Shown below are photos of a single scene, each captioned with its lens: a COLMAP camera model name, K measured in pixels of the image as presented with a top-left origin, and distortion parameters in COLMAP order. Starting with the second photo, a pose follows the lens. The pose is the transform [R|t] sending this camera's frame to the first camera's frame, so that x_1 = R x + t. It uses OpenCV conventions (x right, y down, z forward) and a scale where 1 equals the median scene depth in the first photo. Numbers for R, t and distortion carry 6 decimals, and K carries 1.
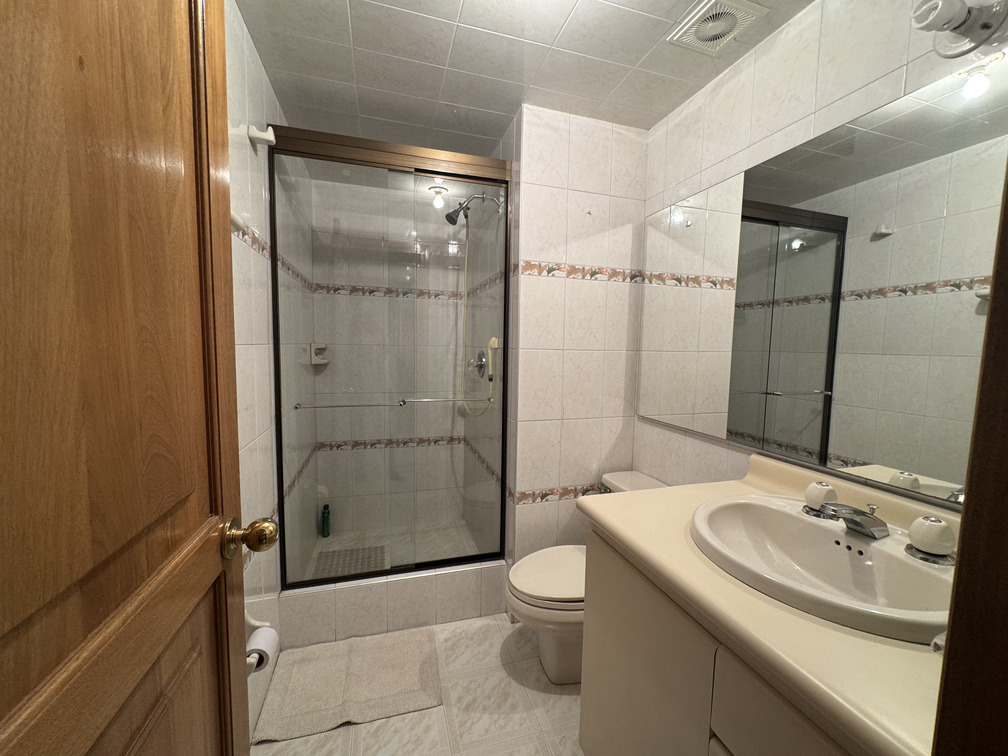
lens RADIAL K [[402.5, 0, 500.9], [0, 402.5, 388.2], [0, 0, 1]] dist [-0.009634, 0.000147]
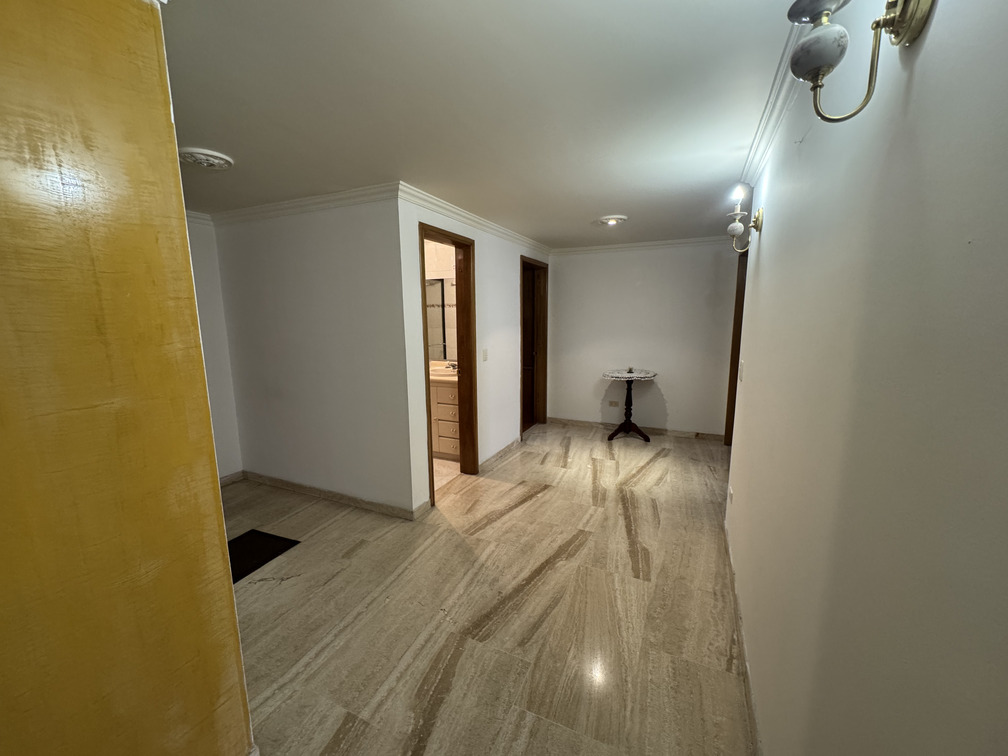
lens RADIAL K [[402.5, 0, 504.8], [0, 402.5, 380.0], [0, 0, 1]] dist [-0.009634, 0.000147]
pose [[0.672608, -0.139427, 0.726745, -0.818068], [0.085578, 0.990156, 0.110760, -0.009368], [-0.735034, -0.012305, 0.677918, -1.024879]]
